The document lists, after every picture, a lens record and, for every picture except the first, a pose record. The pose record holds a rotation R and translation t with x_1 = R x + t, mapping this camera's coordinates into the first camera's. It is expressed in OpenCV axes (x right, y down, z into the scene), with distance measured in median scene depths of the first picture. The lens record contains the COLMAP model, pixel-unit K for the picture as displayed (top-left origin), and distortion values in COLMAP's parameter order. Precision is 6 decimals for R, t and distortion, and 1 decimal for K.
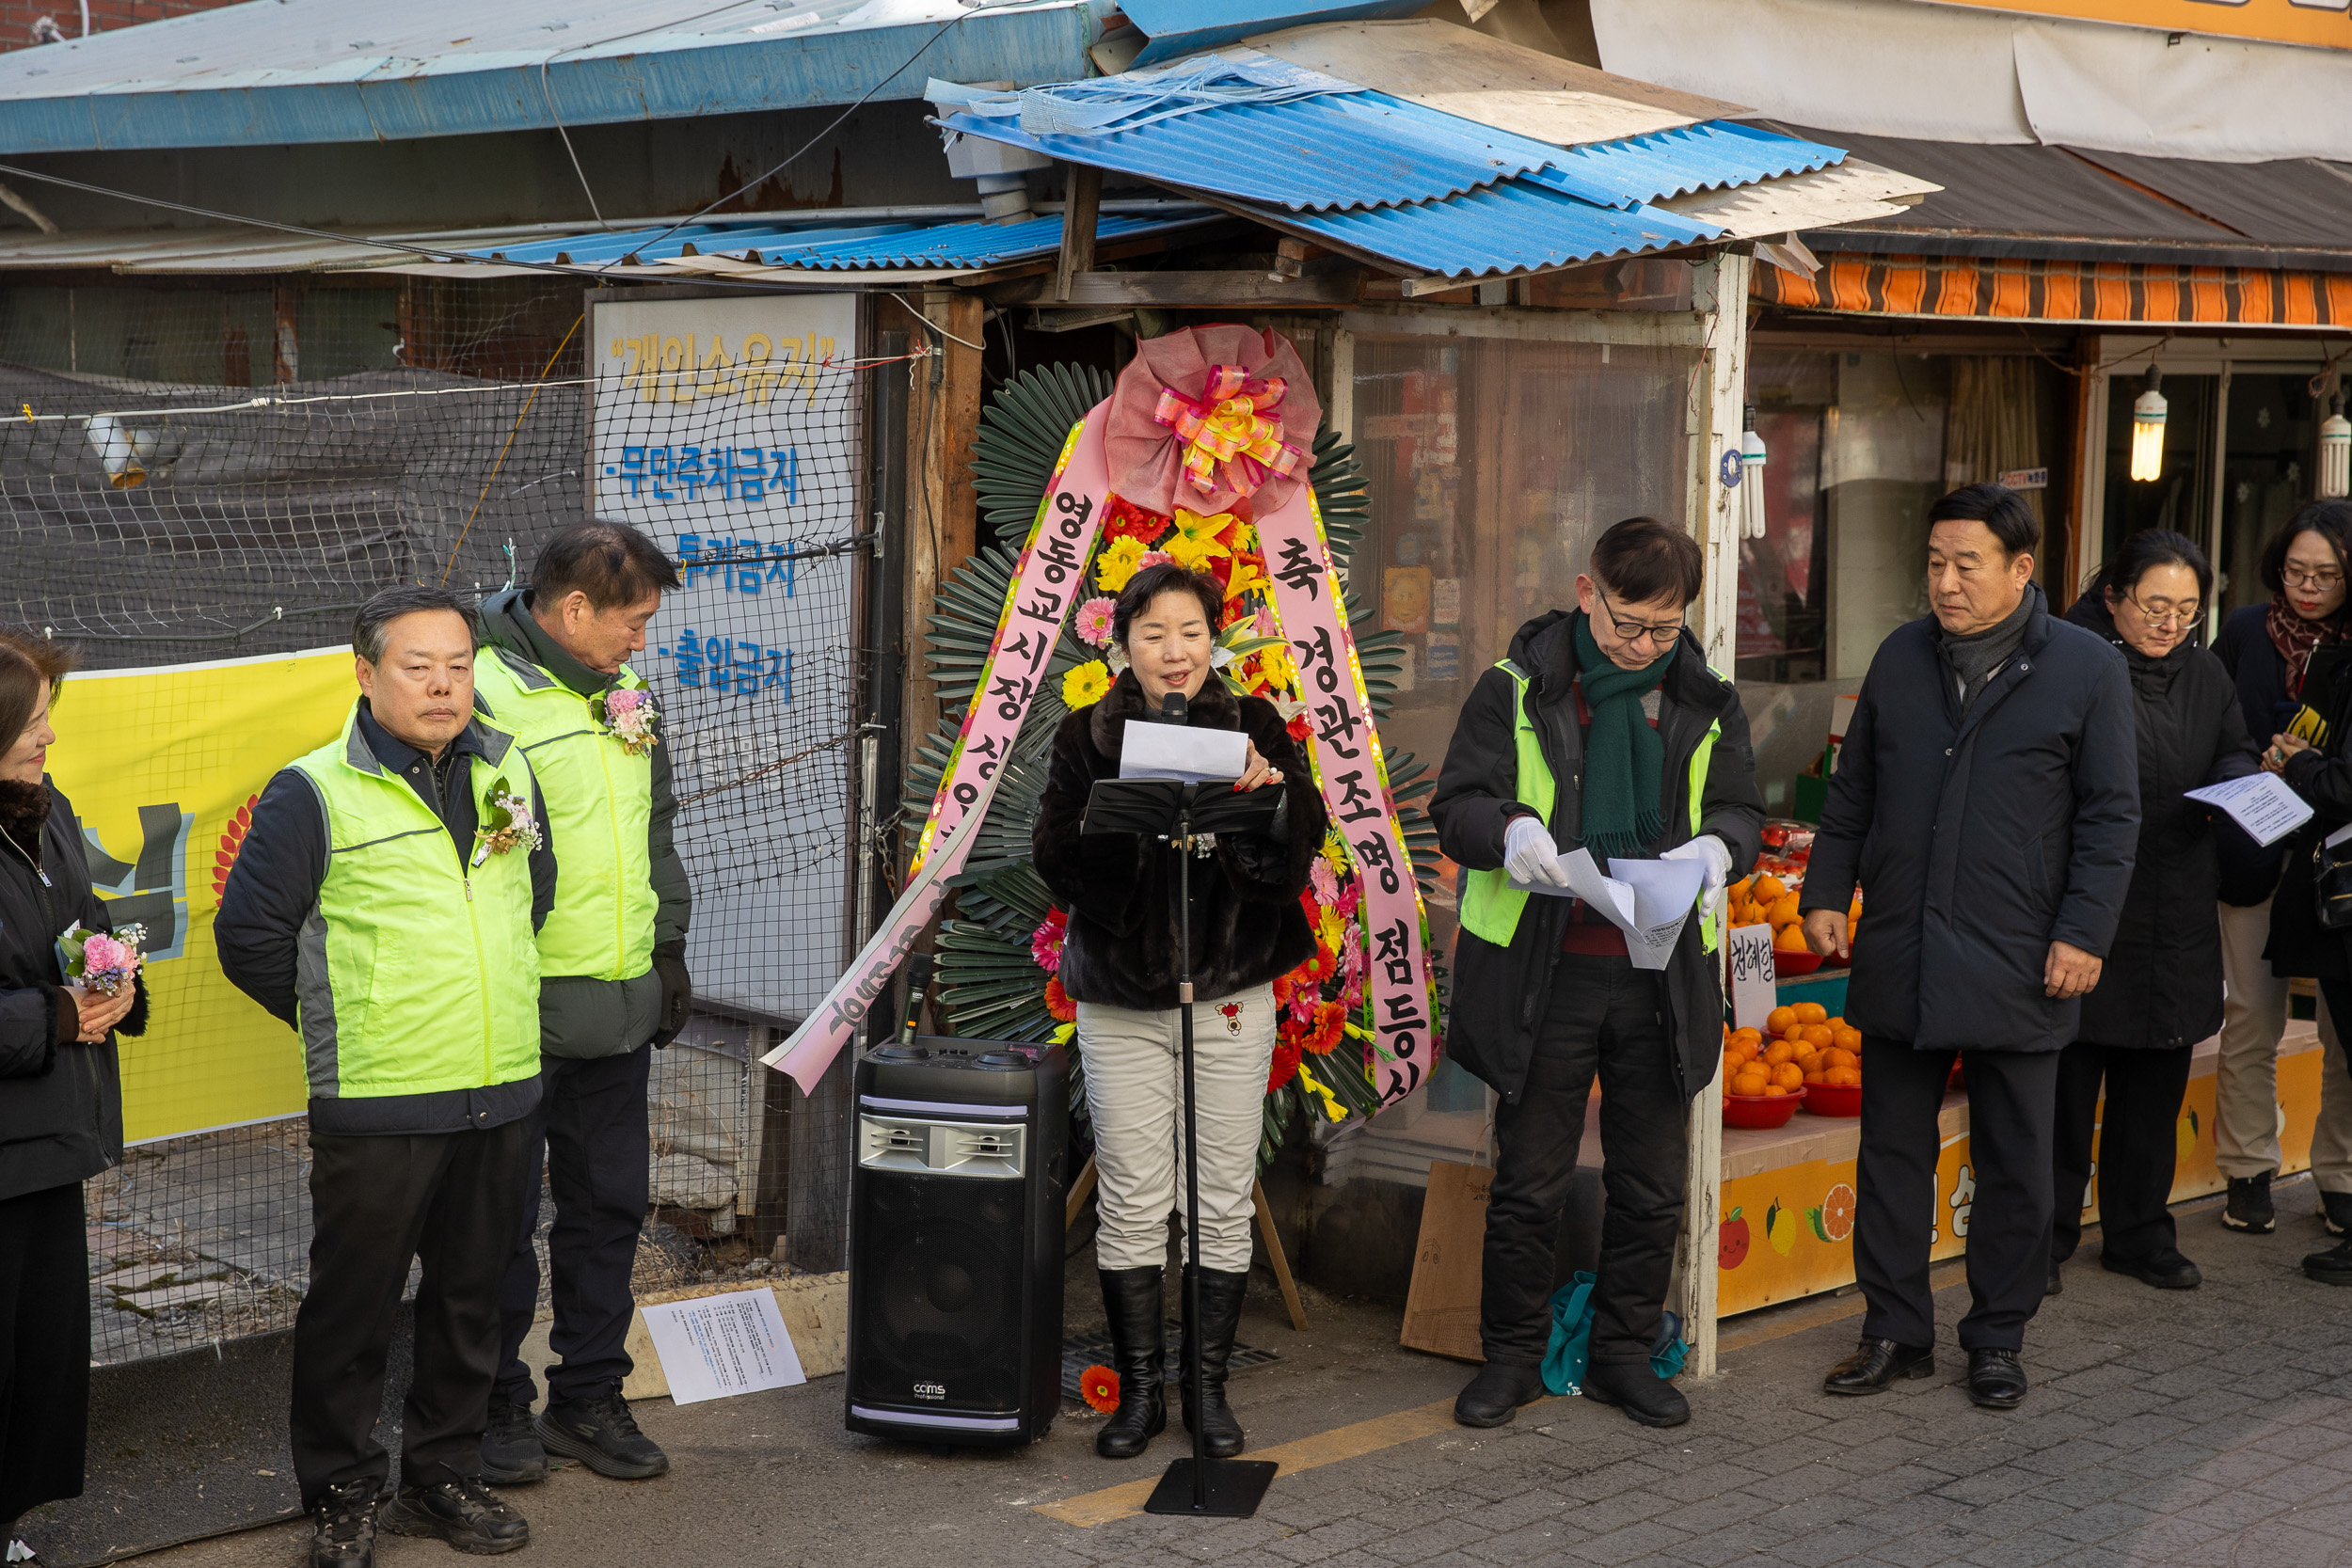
lens RADIAL K [[3666.4, 0, 1176.0], [0, 3666.4, 784.0], [0, 0, 1]] dist [0.200848, -0.003582]
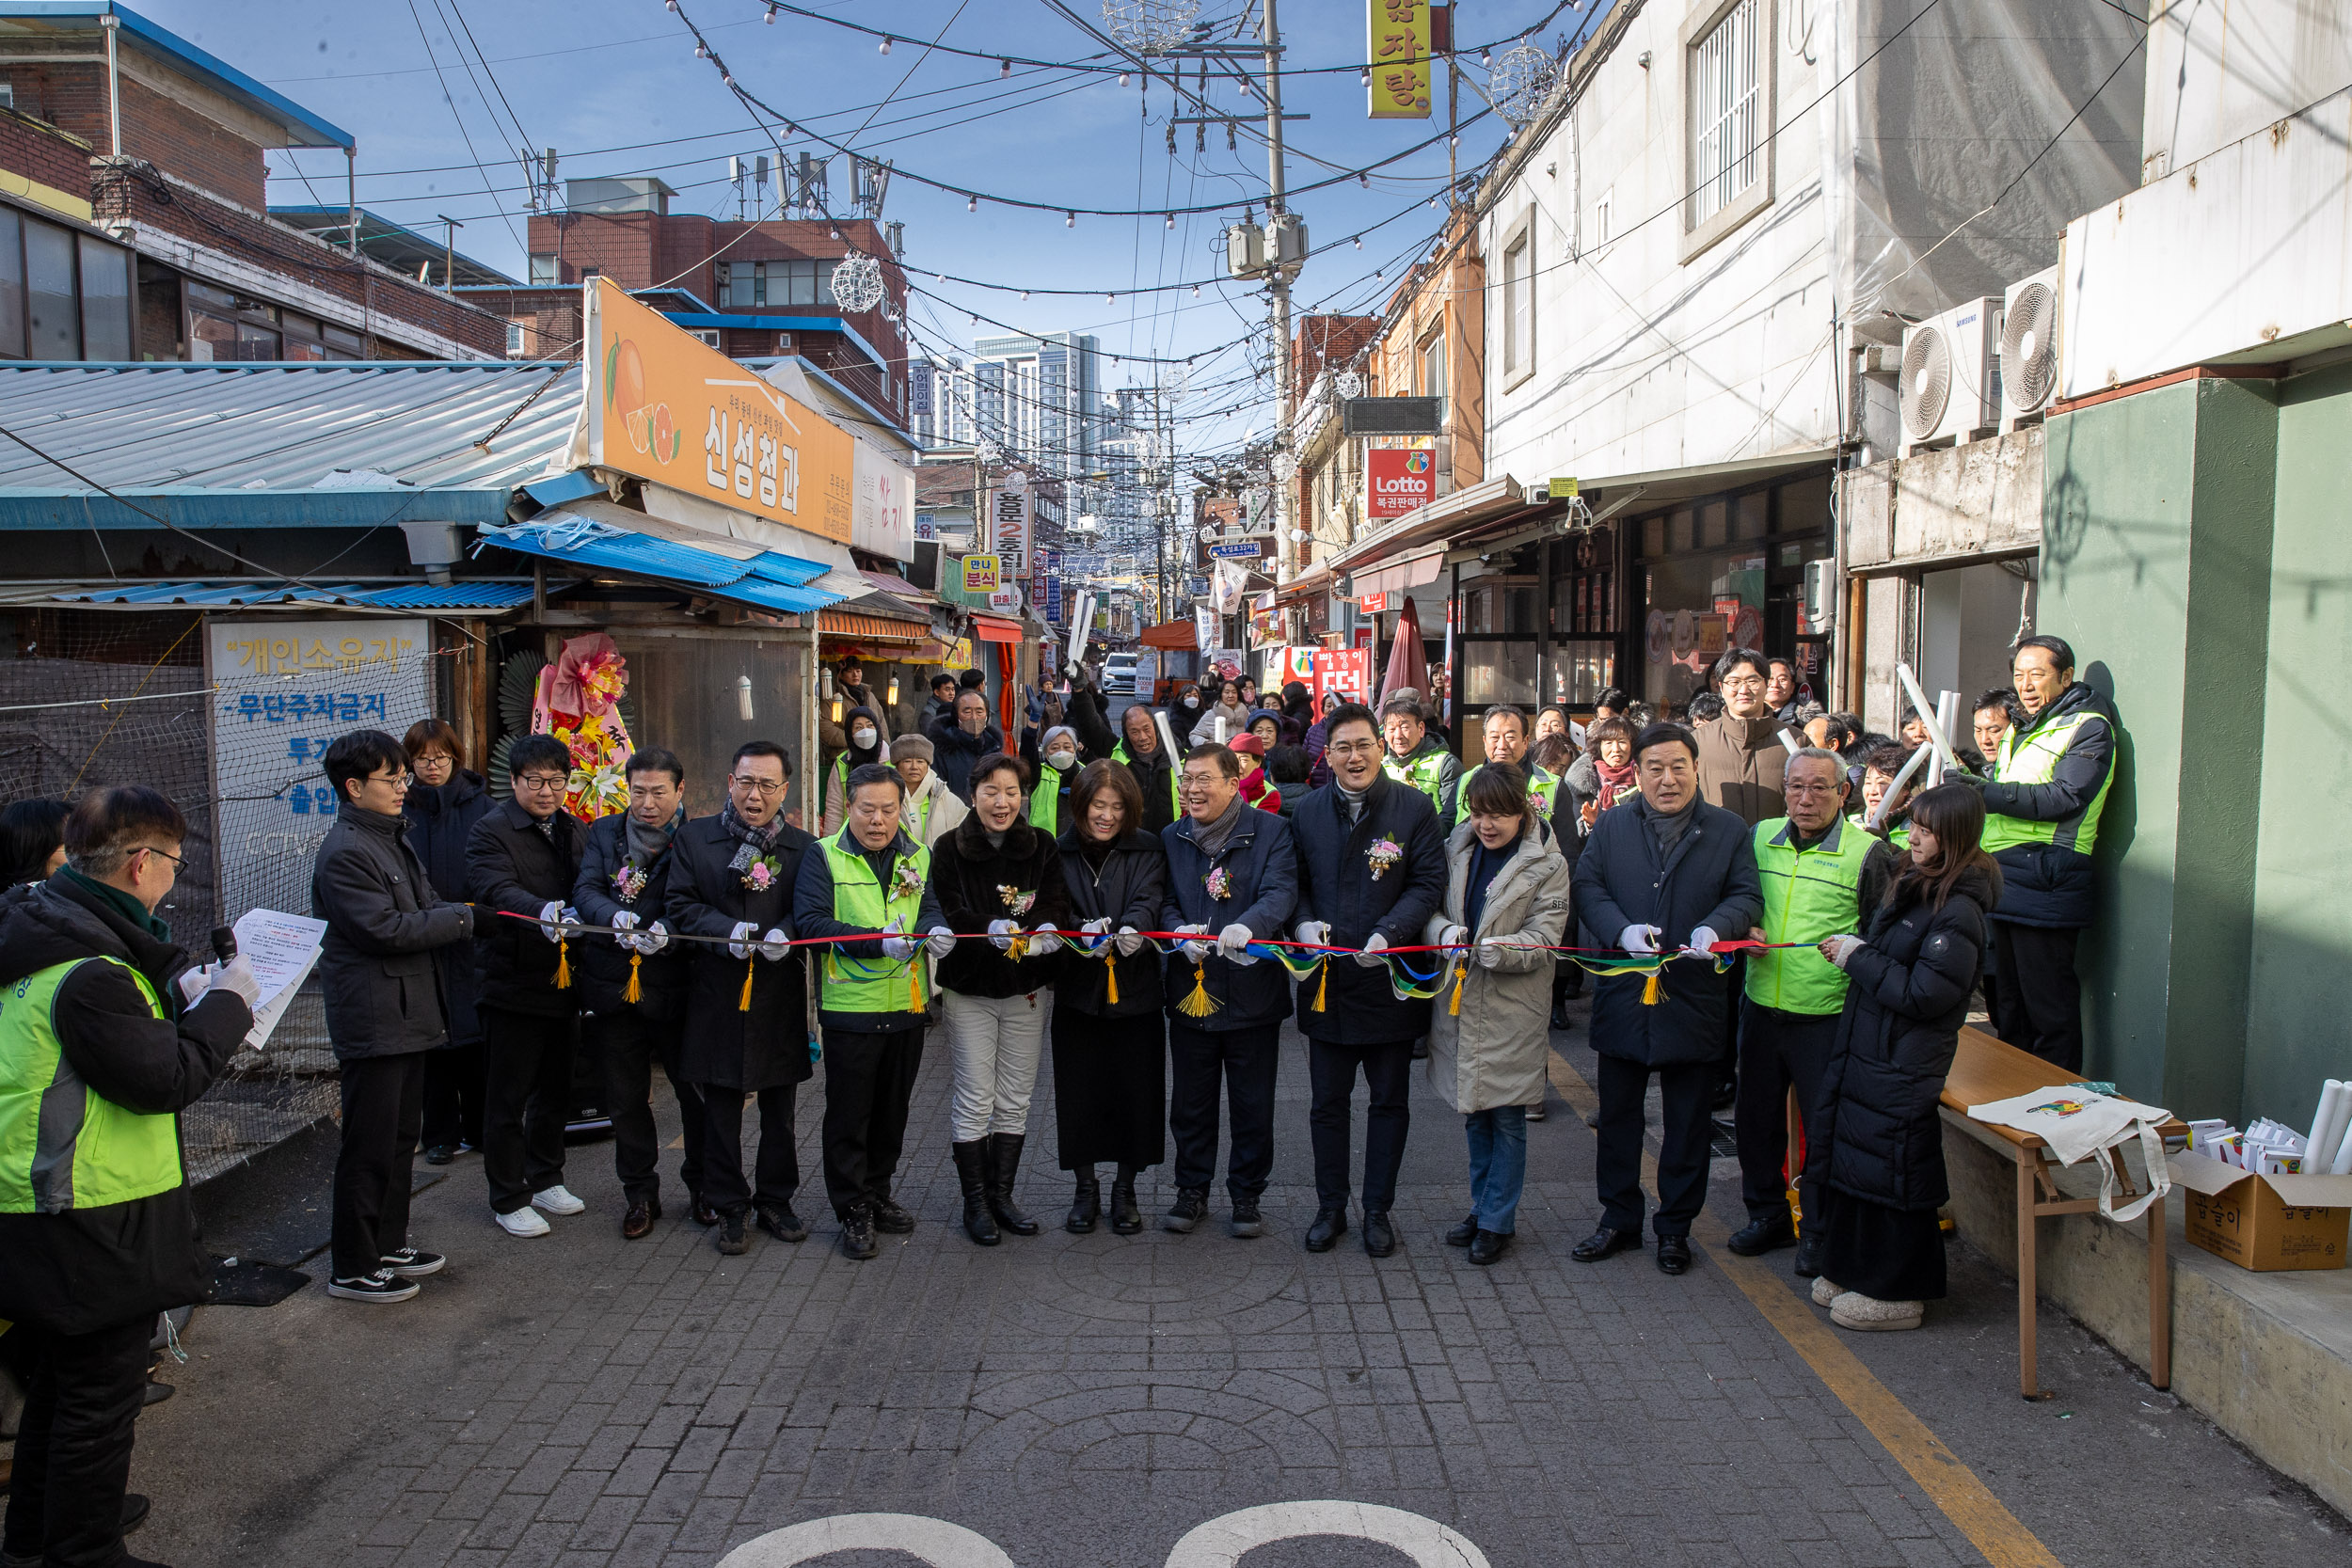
lens RADIAL K [[1709.0, 0, 1176.0], [0, 1709.0, 784.0], [0, 0, 1]] dist [-0.093067, 0.098309]
pose [[0.698086, -0.064790, 0.713077, -0.482298], [0.085769, 0.996293, 0.006557, -0.008327], [-0.710858, 0.056582, 0.701055, 0.021223]]
